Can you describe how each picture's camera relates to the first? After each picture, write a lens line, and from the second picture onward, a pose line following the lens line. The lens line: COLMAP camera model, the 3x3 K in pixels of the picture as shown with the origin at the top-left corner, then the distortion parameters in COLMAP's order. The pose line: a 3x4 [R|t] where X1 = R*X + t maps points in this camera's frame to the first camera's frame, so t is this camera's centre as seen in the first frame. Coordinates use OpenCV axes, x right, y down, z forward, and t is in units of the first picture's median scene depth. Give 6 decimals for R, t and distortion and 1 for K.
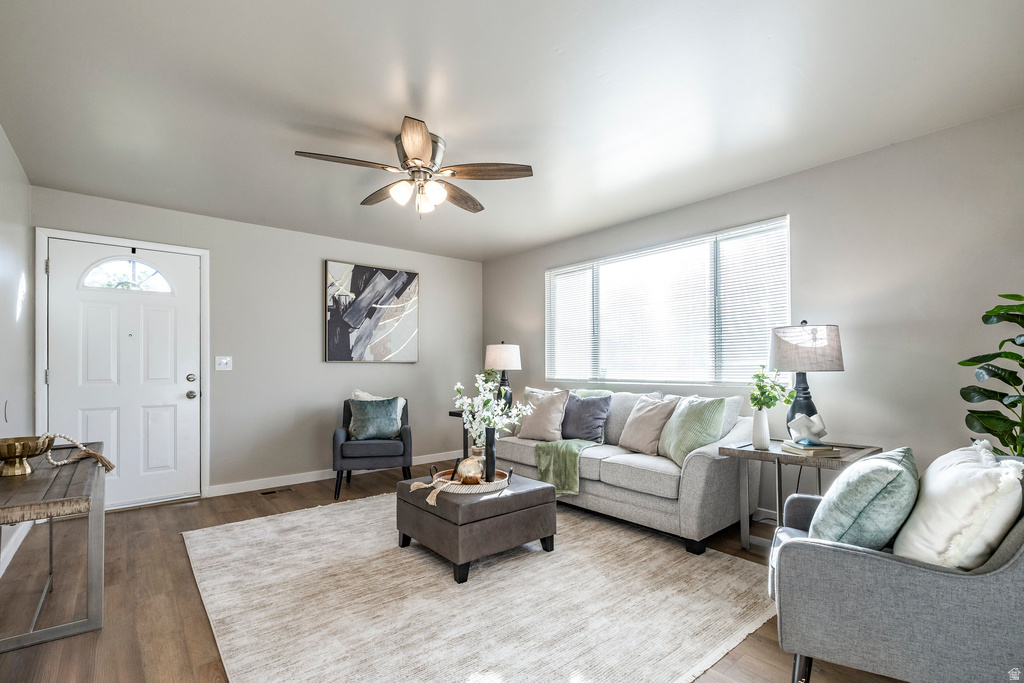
lens RADIAL K [[450.4, 0, 515.5], [0, 450.4, 365.1], [0, 0, 1]] dist [0.000207, 0.000078]
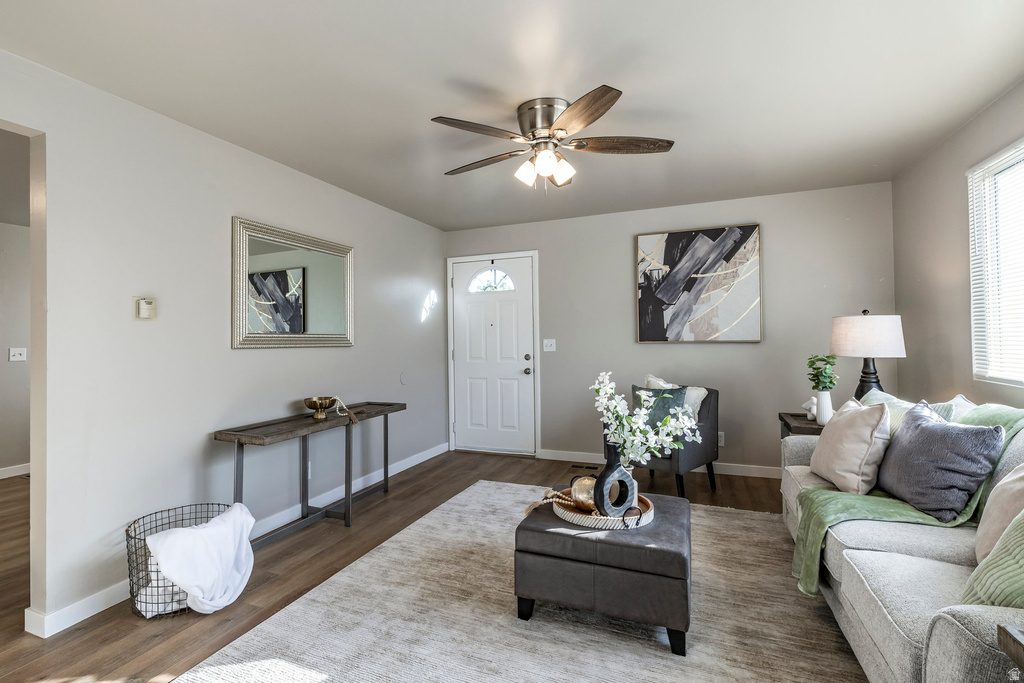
lens RADIAL K [[486.2, 0, 507.0], [0, 486.2, 326.2], [0, 0, 1]] dist [-0.001096, -0.000088]
pose [[0.466895, -0.022055, -0.884038, 0.352841], [0.014785, 0.999744, -0.017133, -0.028274], [0.884189, -0.005071, 0.467102, 0.278541]]
